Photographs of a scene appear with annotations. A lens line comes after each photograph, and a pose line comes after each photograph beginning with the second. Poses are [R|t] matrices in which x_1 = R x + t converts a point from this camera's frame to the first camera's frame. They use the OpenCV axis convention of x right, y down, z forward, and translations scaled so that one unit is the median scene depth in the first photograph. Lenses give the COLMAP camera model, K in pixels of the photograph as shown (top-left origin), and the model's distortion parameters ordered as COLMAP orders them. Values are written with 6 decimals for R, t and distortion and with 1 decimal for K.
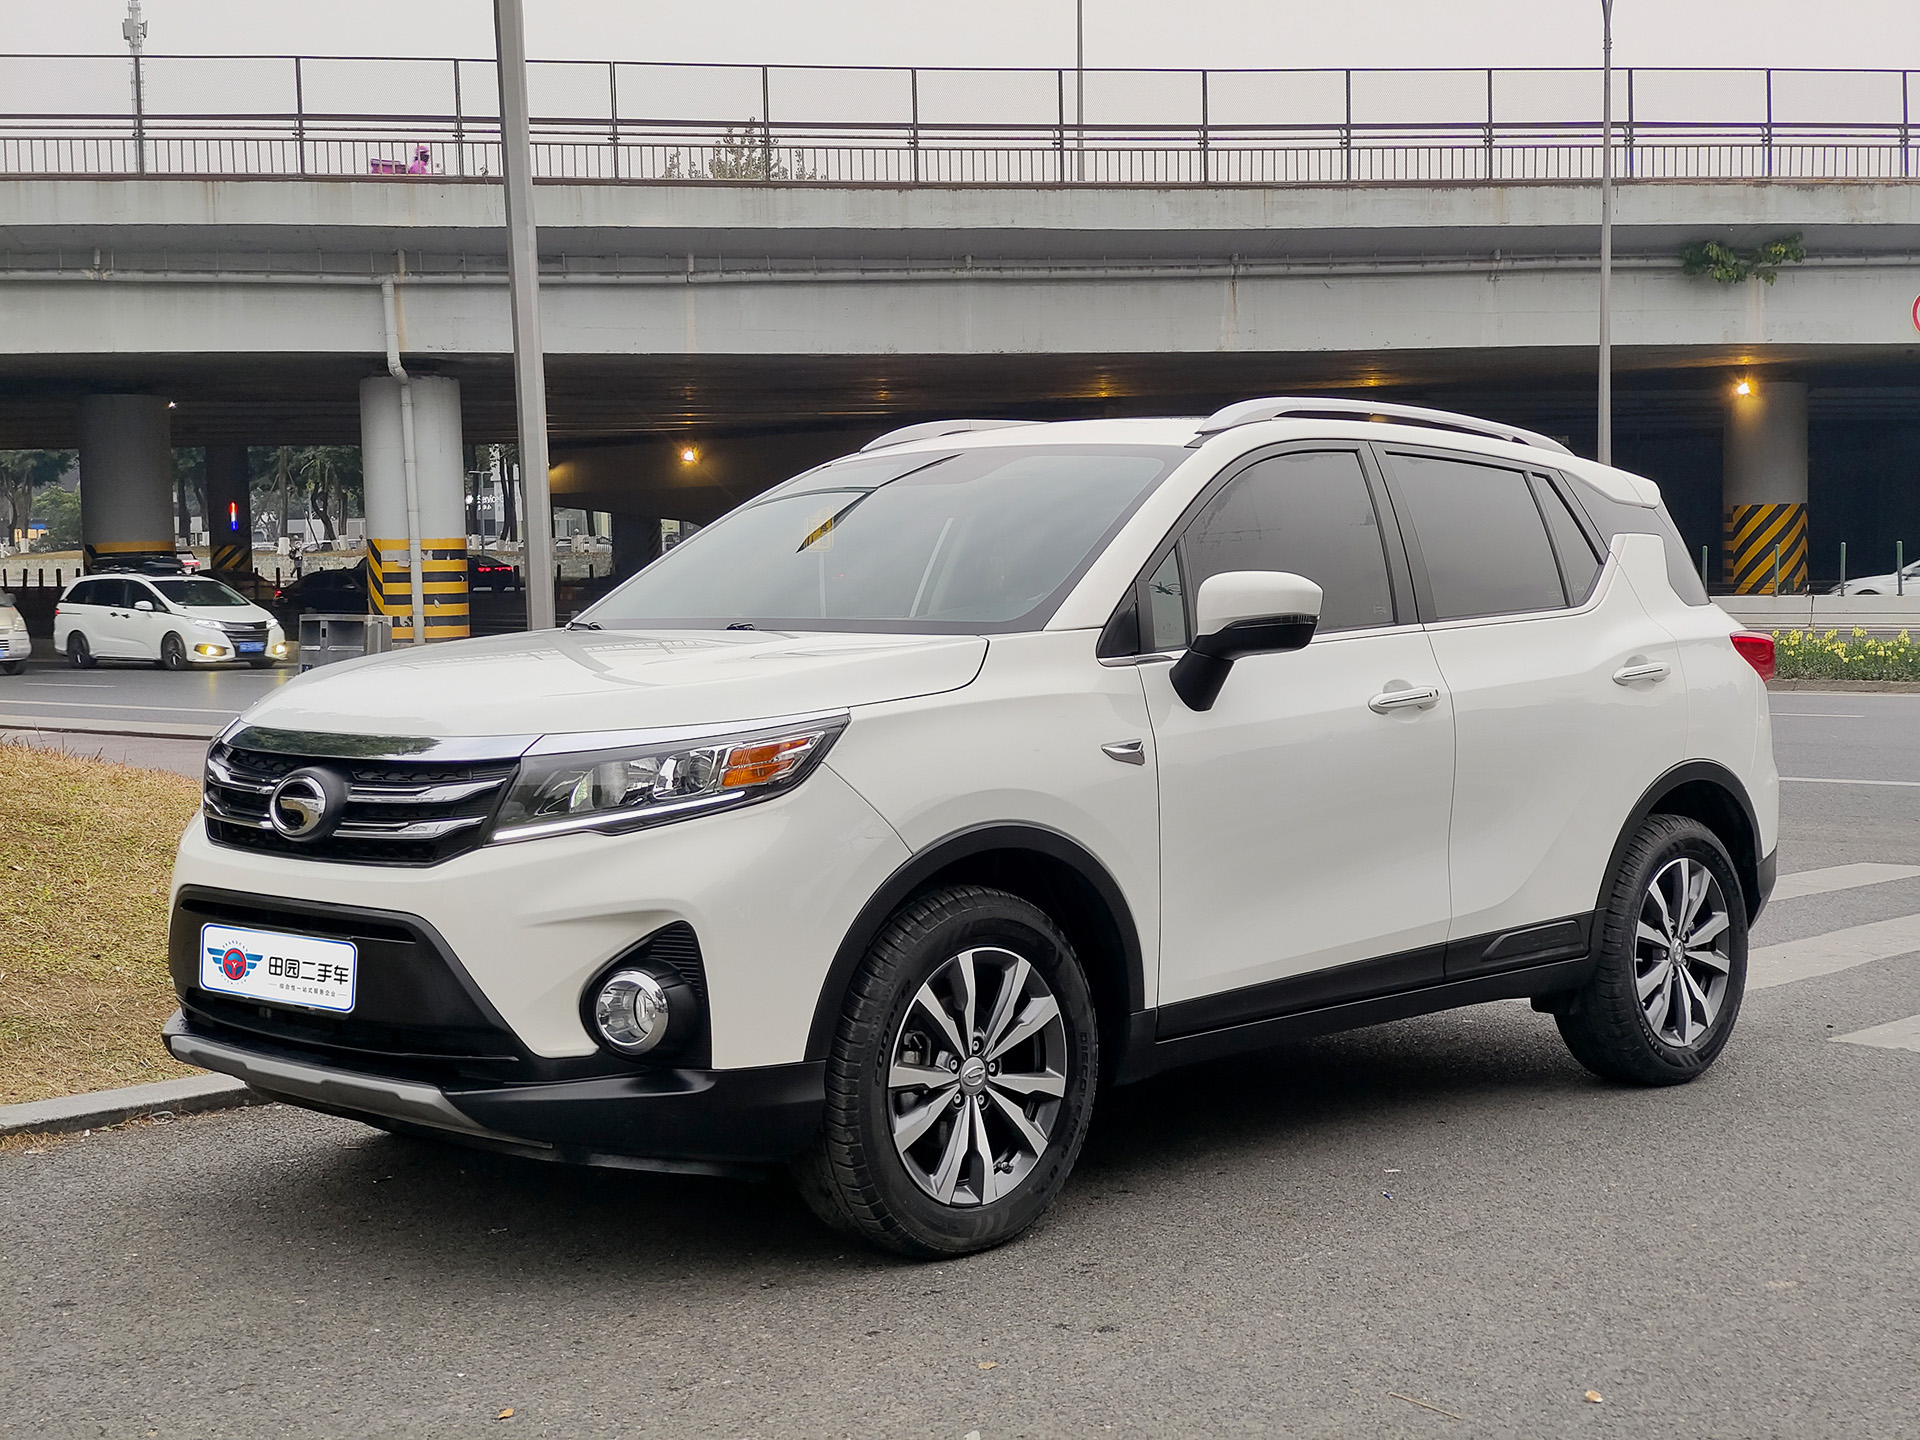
lens RADIAL K [[2617.3, 0, 973.5], [0, 2617.3, 726.4], [0, 0, 1]] dist [0.302674, -0.921862]
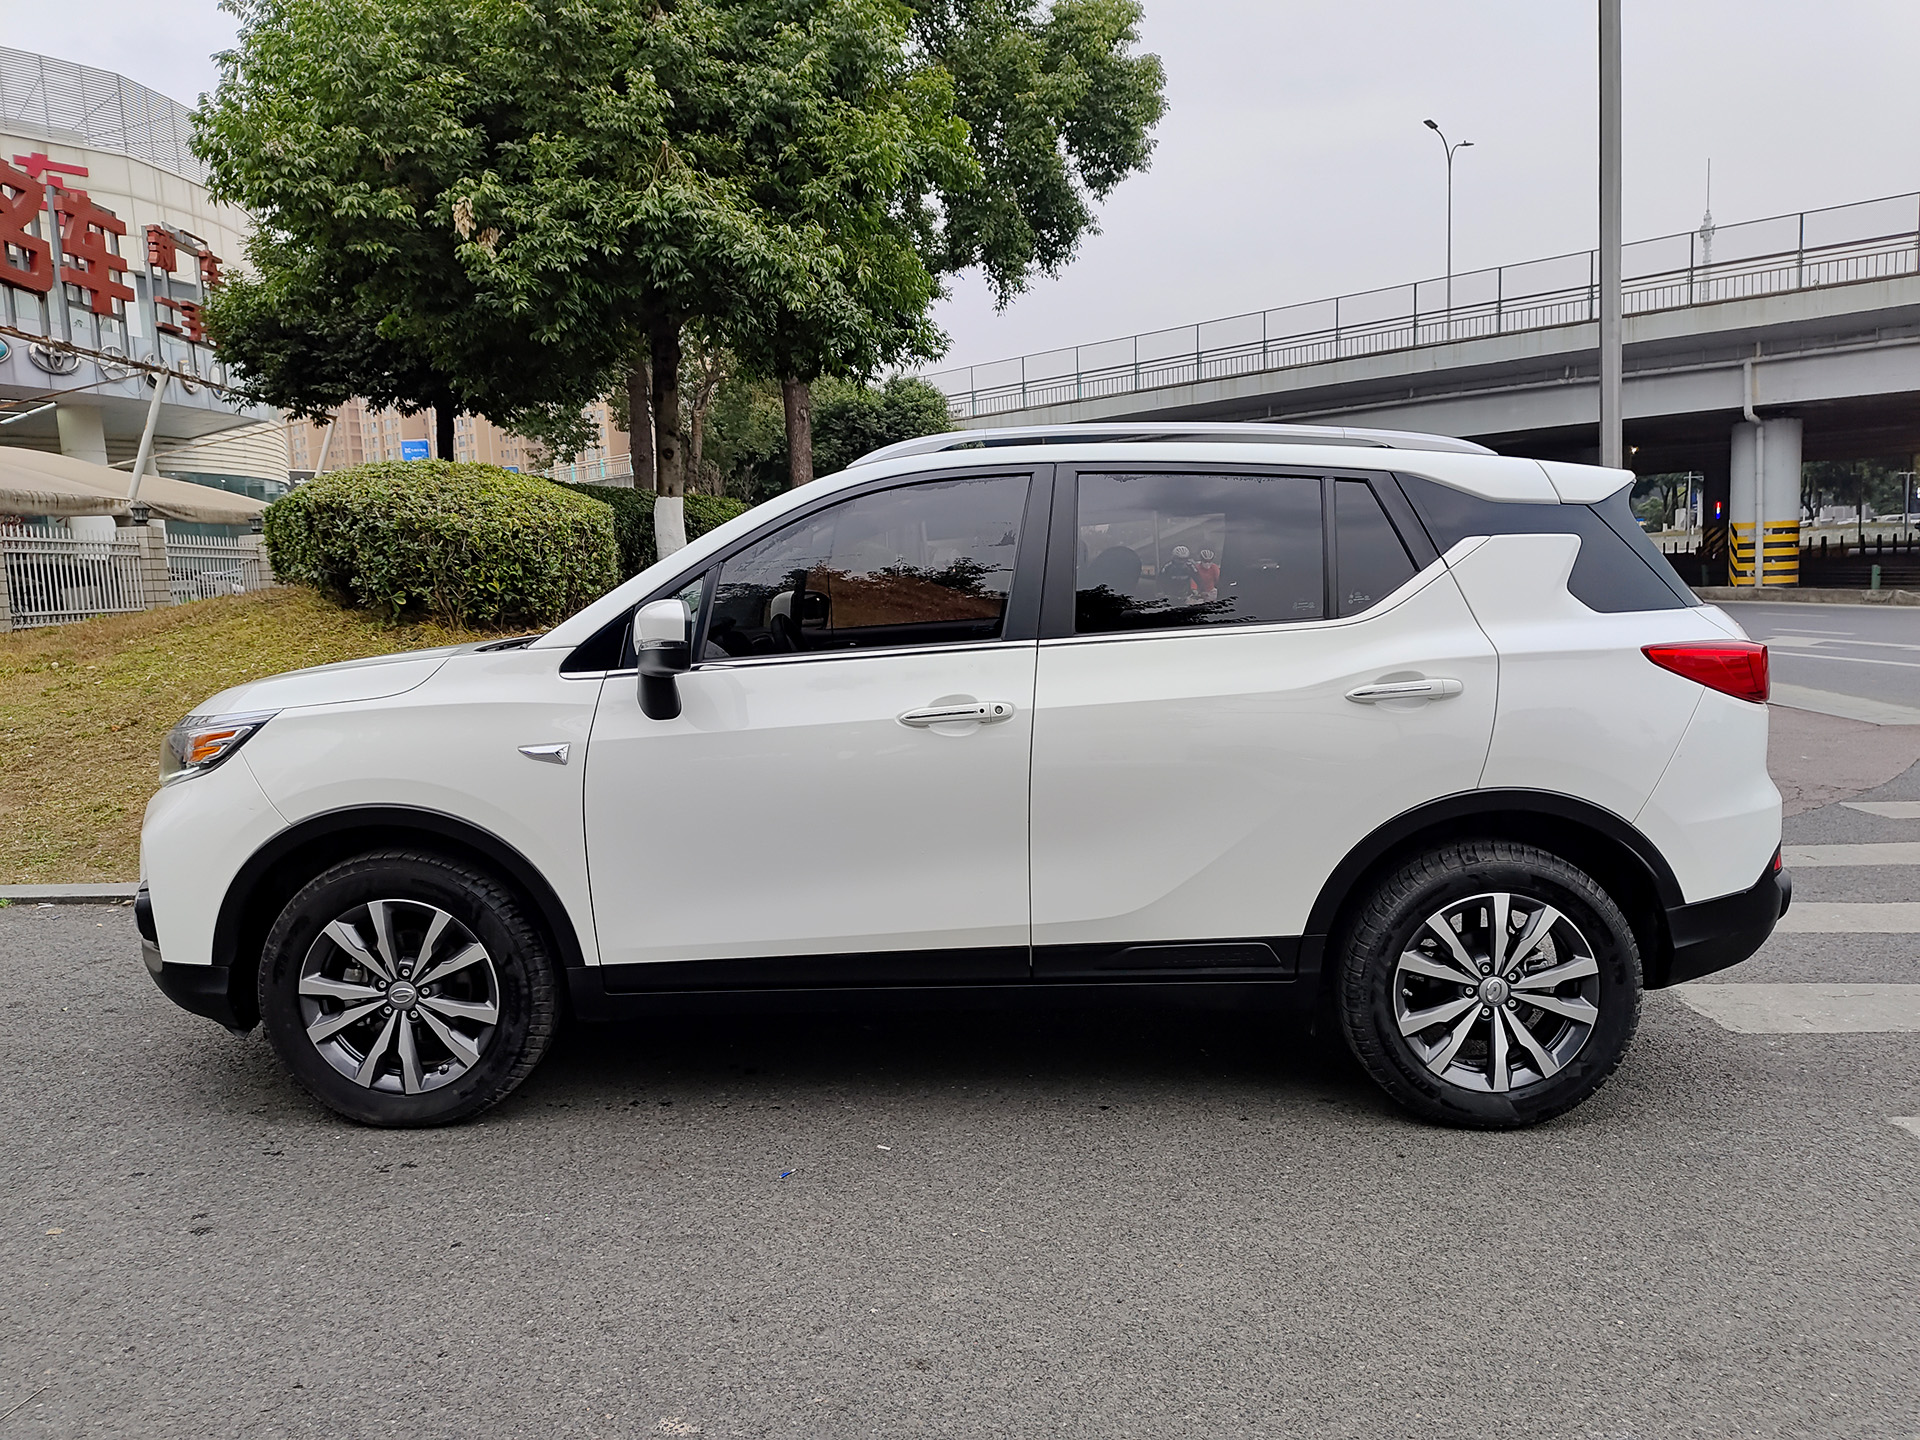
lens RADIAL K [[1329.8, 0, 956.0], [0, 1329.8, 729.5], [0, 0, 1]] dist [0.059425, -0.076448]
pose [[0.671426, 0.076236, -0.737140, 0.075363], [-0.018511, 0.996109, 0.086158, -0.006709], [0.740840, -0.044204, 0.670225, 0.088055]]
